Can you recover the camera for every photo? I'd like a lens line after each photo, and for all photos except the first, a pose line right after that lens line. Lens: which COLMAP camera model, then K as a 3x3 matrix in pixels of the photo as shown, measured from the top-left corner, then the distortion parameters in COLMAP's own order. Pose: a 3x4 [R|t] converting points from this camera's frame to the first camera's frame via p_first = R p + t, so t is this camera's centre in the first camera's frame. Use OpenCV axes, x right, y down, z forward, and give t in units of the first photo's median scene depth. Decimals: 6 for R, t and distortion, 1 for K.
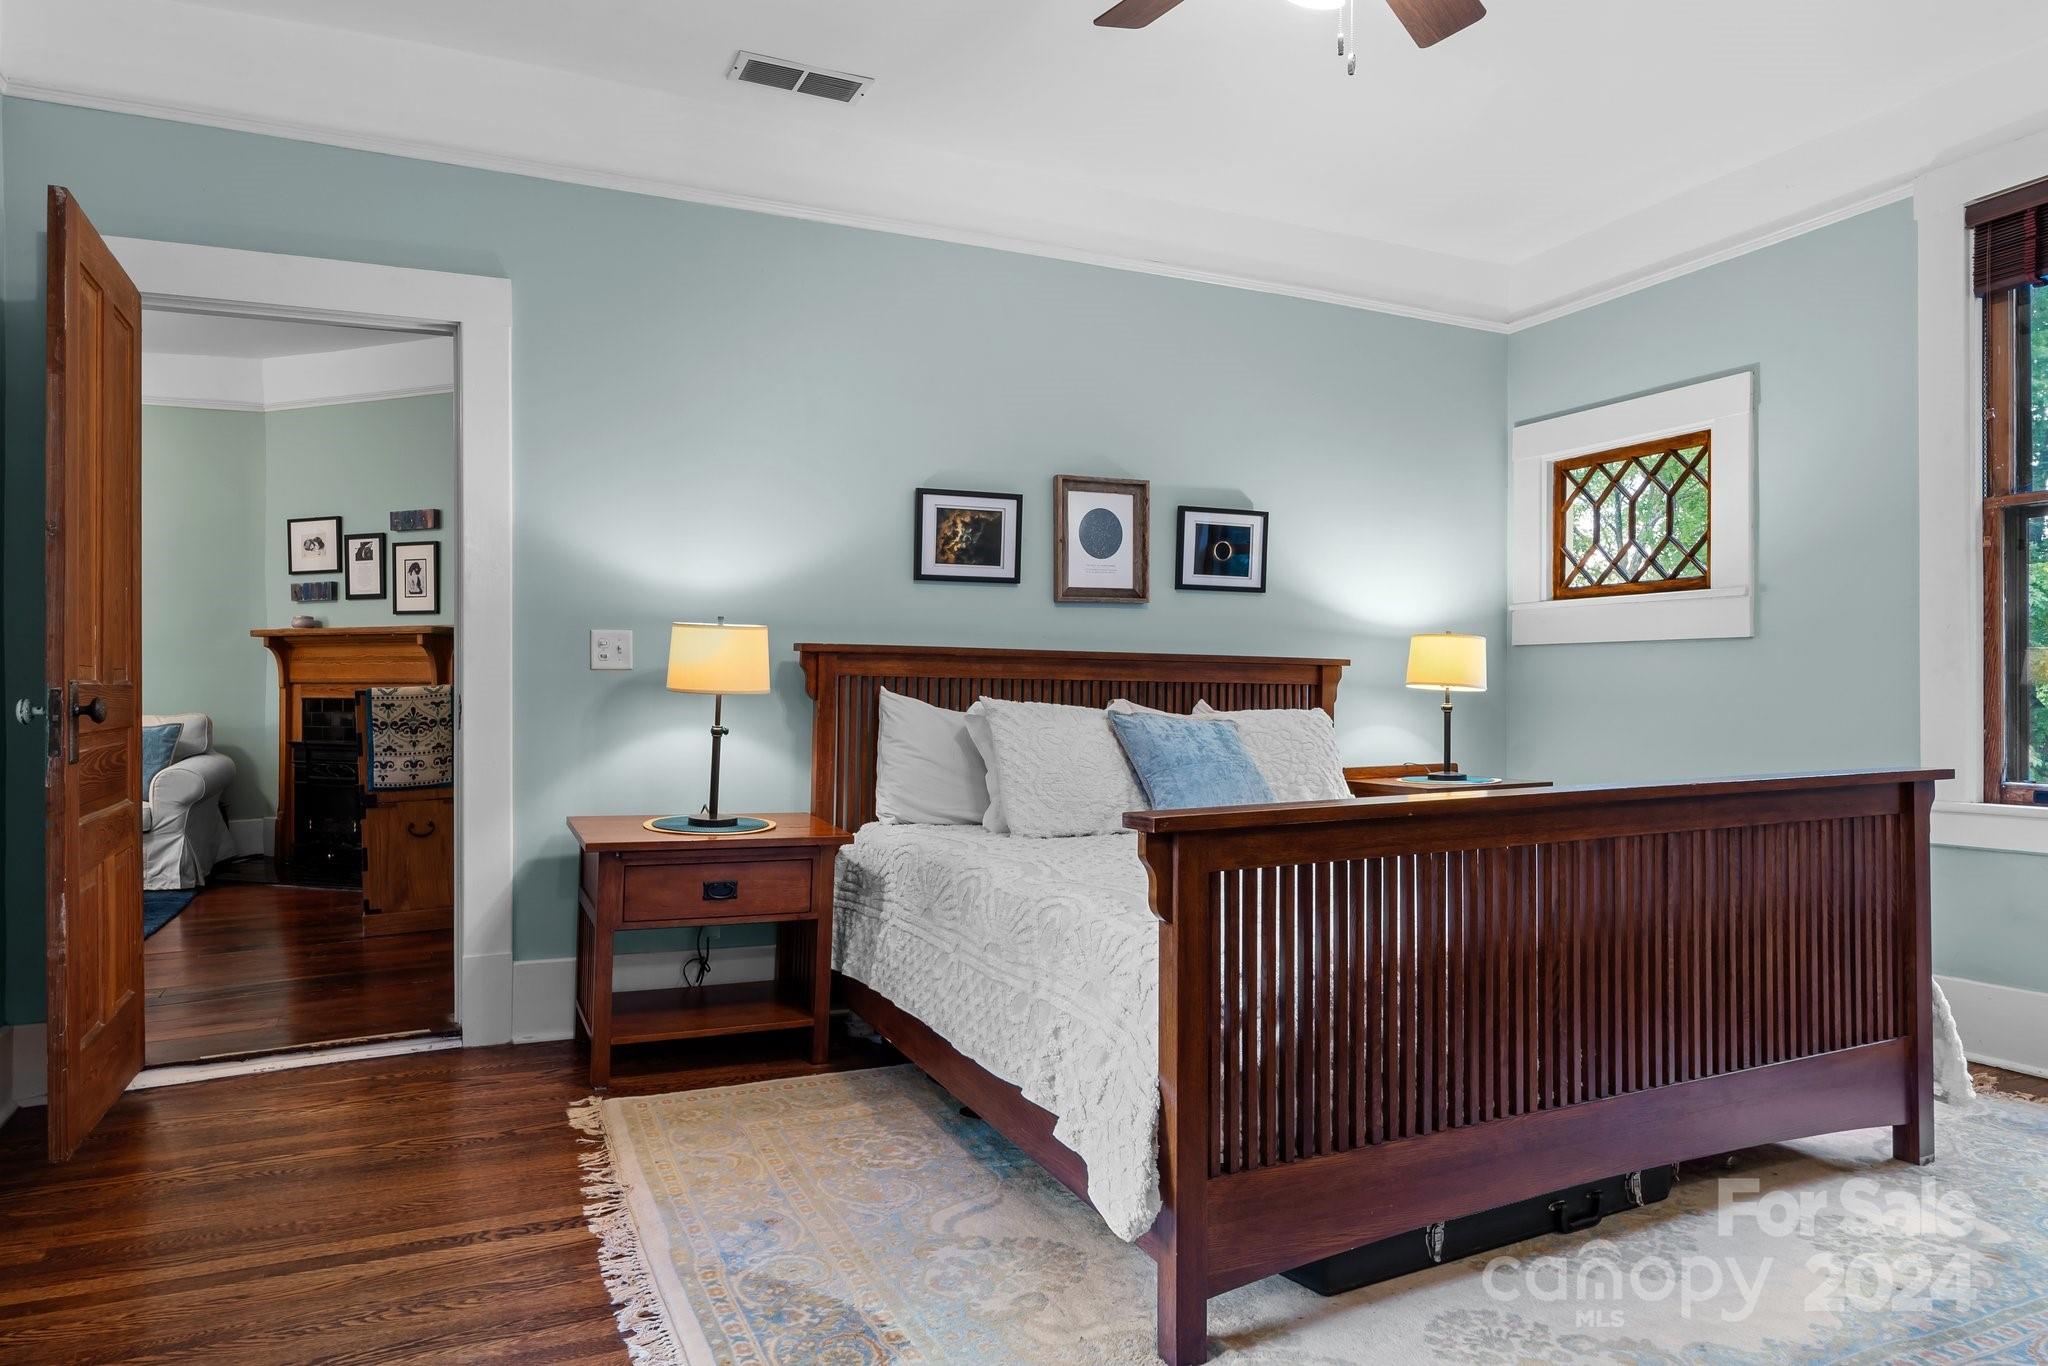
lens RADIAL K [[1284.7, 0, 1019.3], [0, 1284.7, 680.7], [0, 0, 1]] dist [-0.002218, 0.005658]
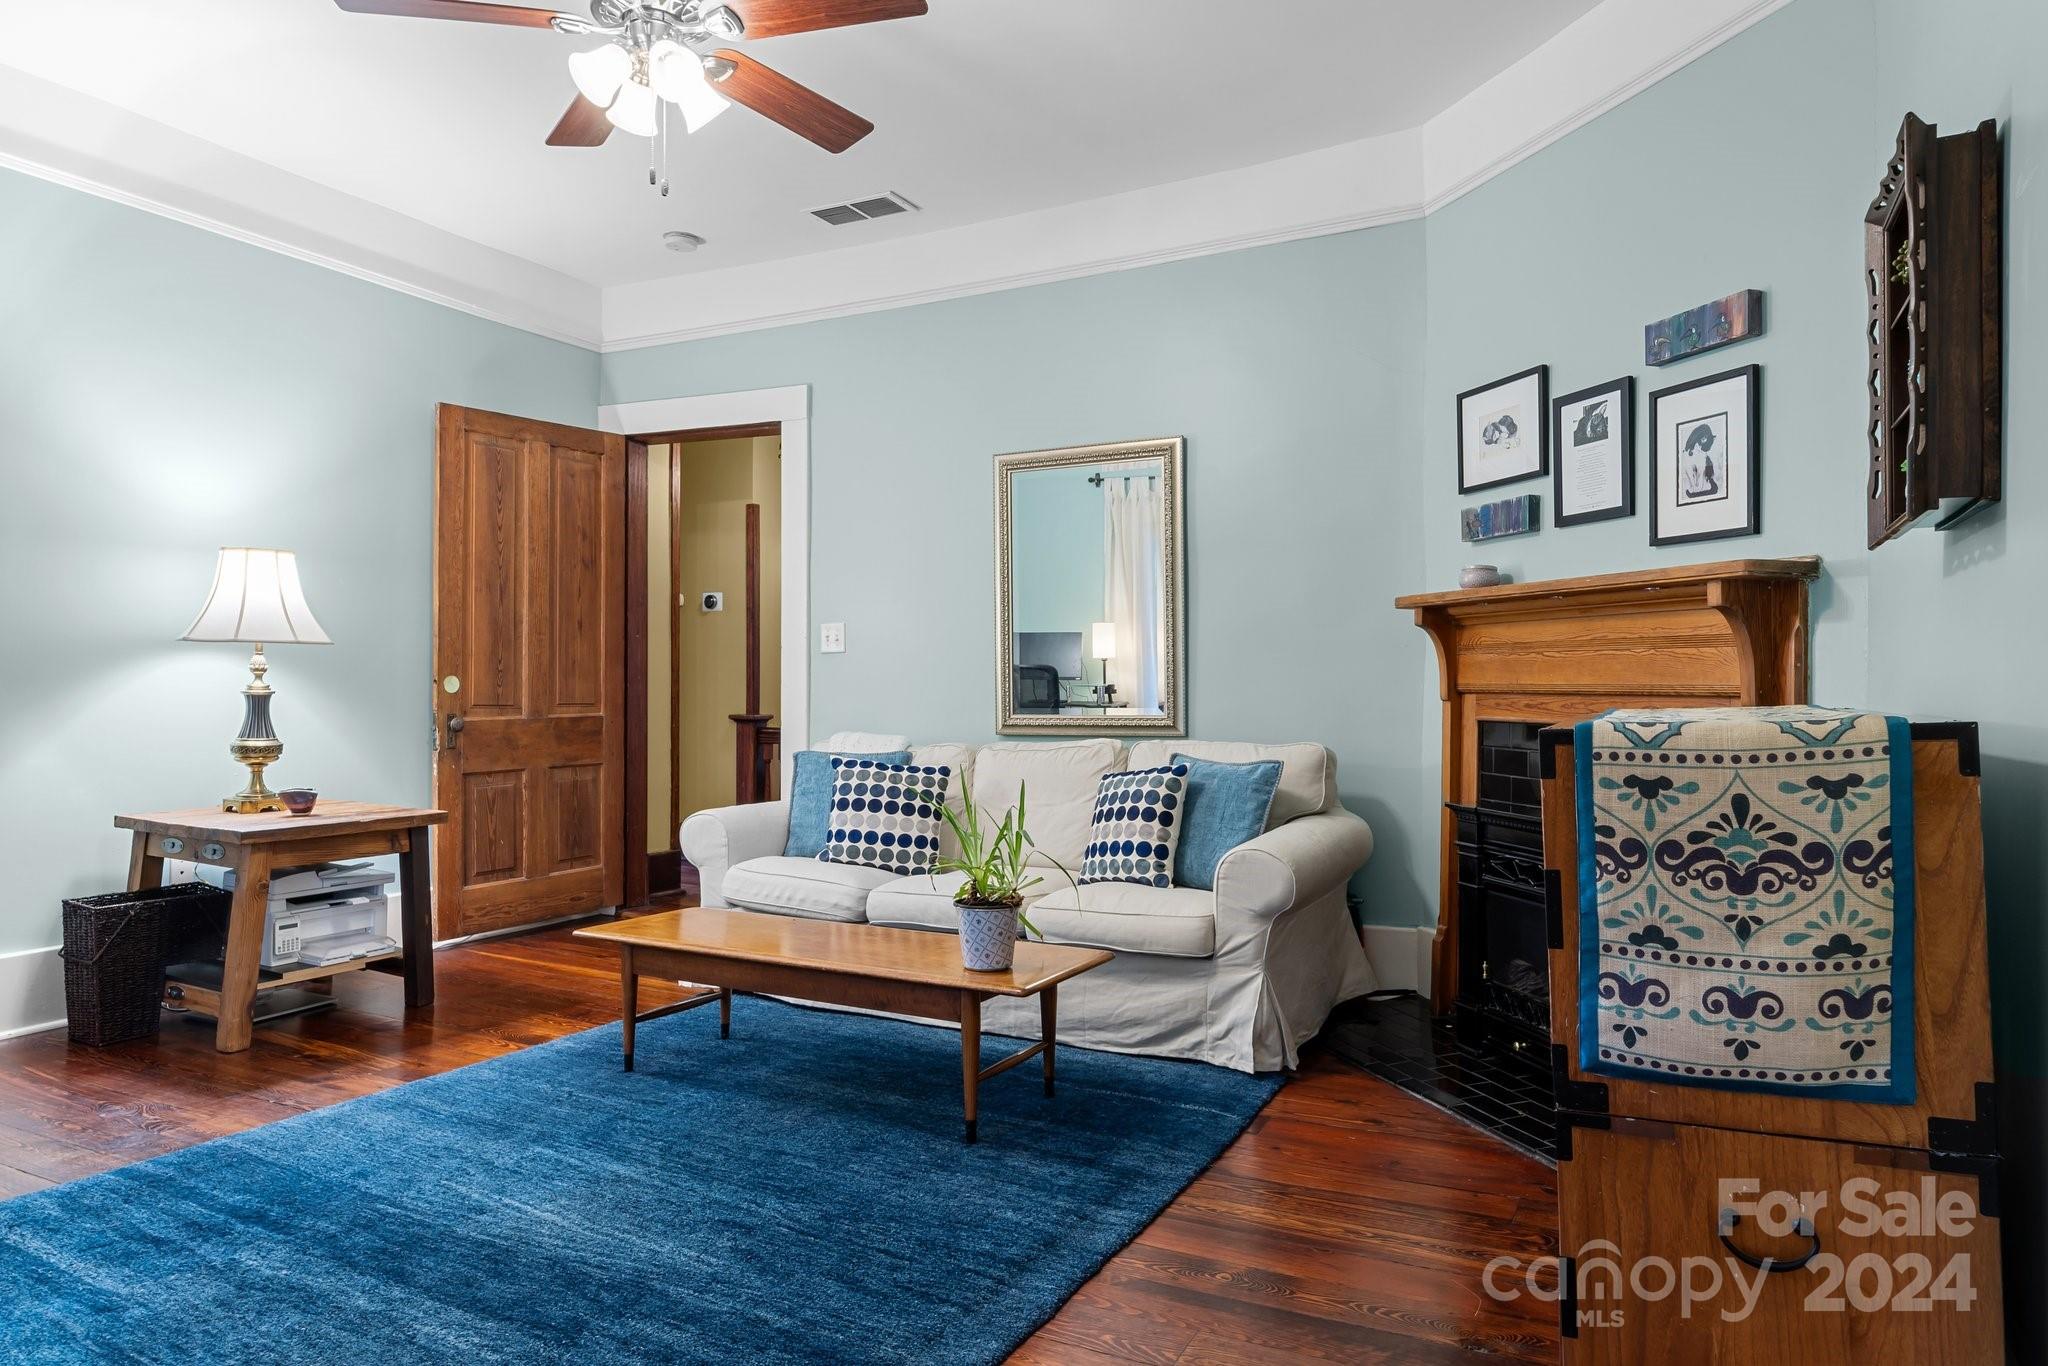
lens RADIAL K [[1284.7, 0, 1017.2], [0, 1284.7, 682.2], [0, 0, 1]] dist [-0.002218, 0.005658]
pose [[0.620344, 0.004560, -0.784317, -0.265436], [-0.004778, 0.999987, 0.002035, -0.002466], [0.784315, 0.002485, 0.620357, 0.533298]]
